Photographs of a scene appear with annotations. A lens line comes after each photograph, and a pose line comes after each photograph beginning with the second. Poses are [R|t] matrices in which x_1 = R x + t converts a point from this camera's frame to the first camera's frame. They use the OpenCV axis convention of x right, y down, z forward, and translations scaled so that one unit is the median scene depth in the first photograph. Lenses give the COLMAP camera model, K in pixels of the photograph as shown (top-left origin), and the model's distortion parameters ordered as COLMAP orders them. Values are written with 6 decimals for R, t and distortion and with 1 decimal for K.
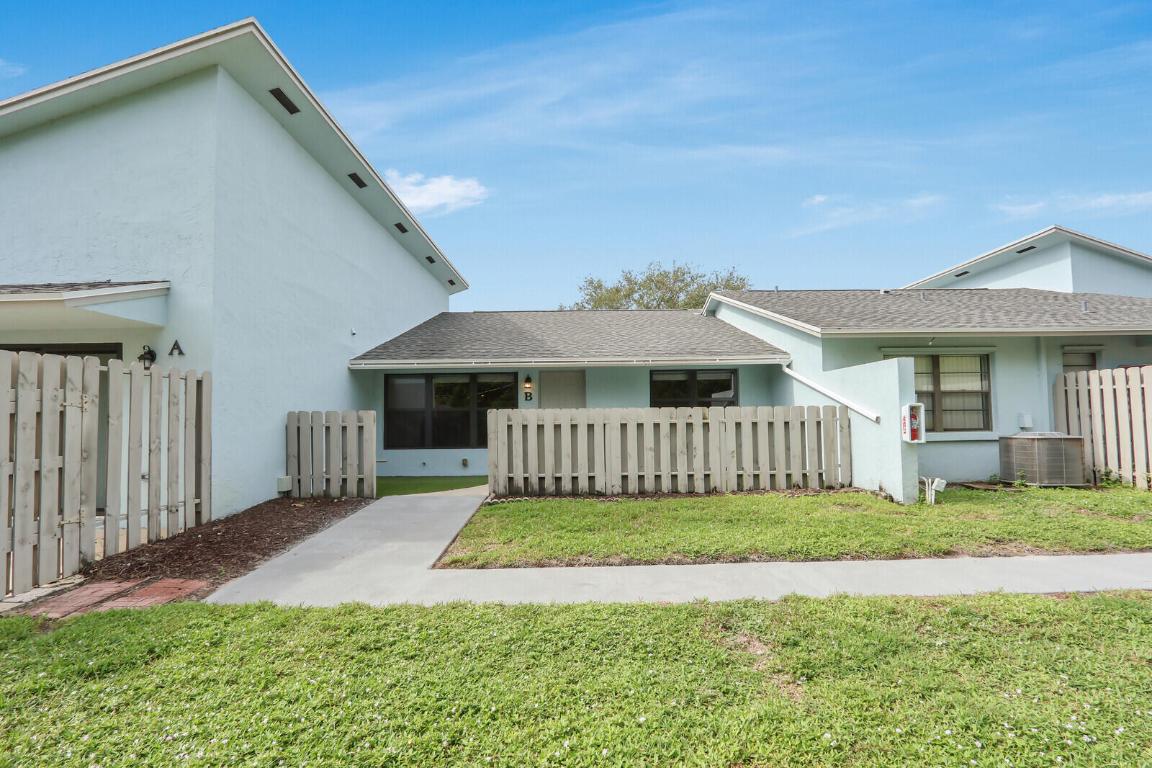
lens RADIAL K [[536.0, 0, 578.3], [0, 536.0, 398.9], [0, 0, 1]] dist [-0.013773, -0.000052]
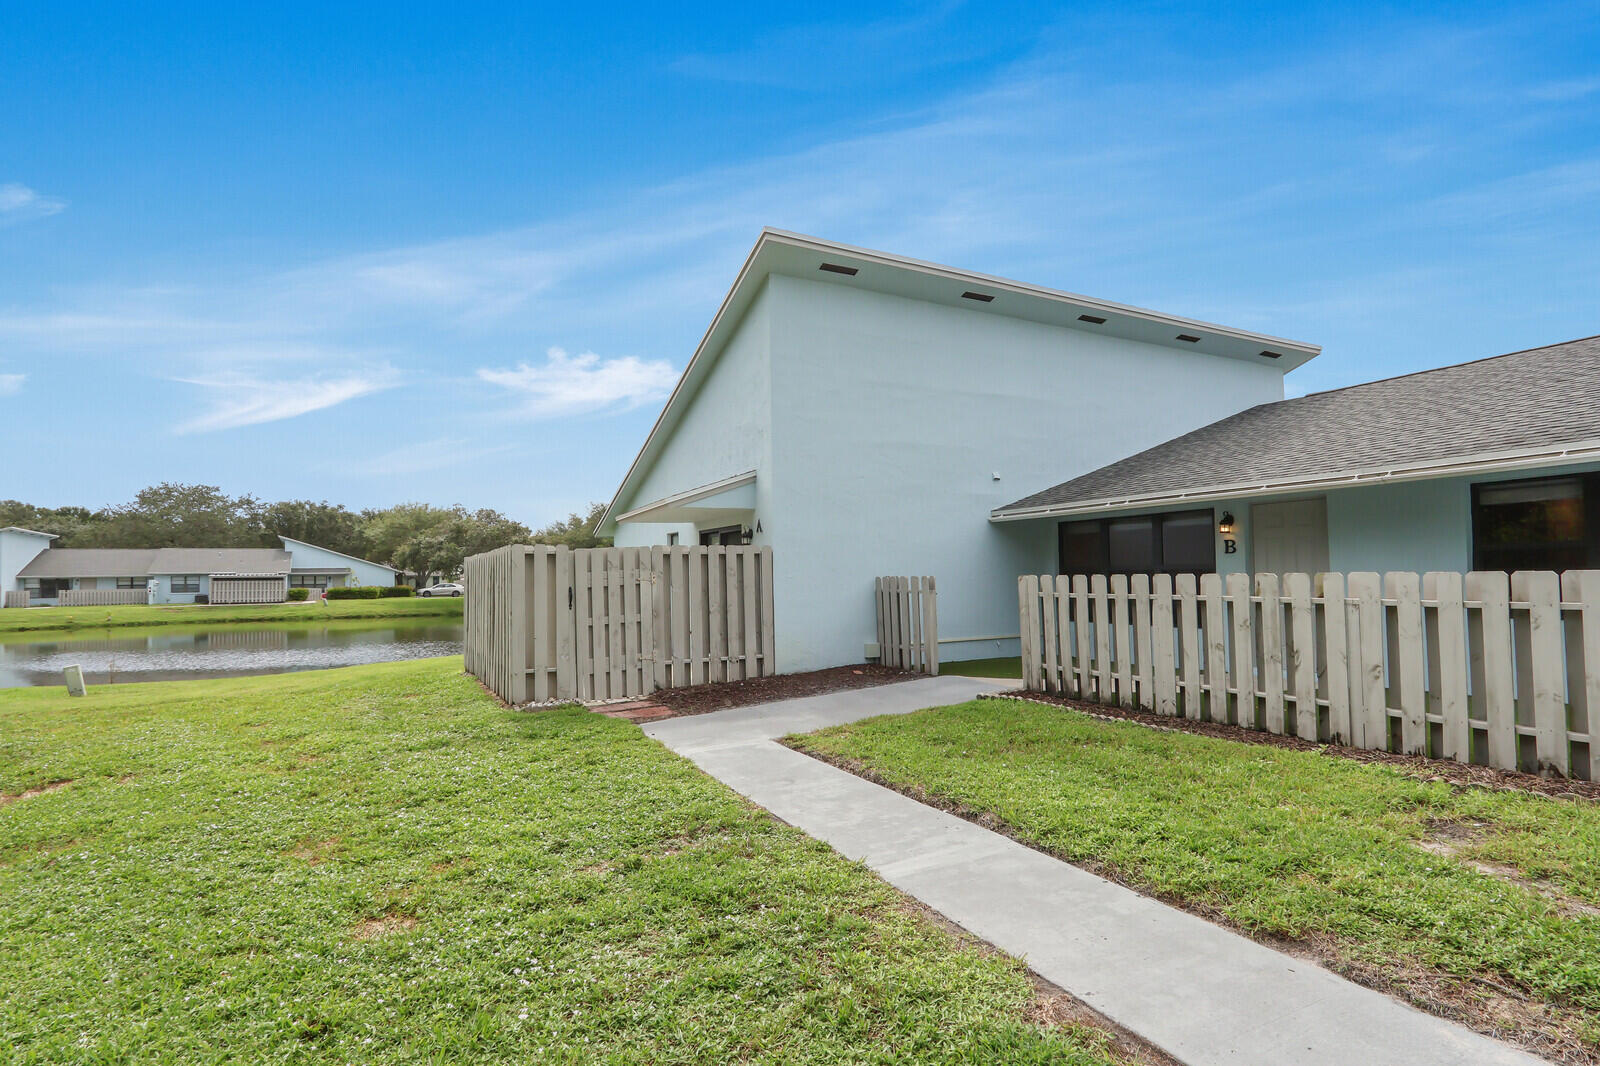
lens RADIAL K [[764.3, 0, 798.8], [0, 764.3, 560.4], [0, 0, 1]] dist [-0.001852, 0.000271]
pose [[0.457411, -0.013331, -0.889156, 0.653262], [0.041349, 0.999125, 0.006292, -0.021351], [0.888294, -0.039644, 0.457562, 0.235654]]
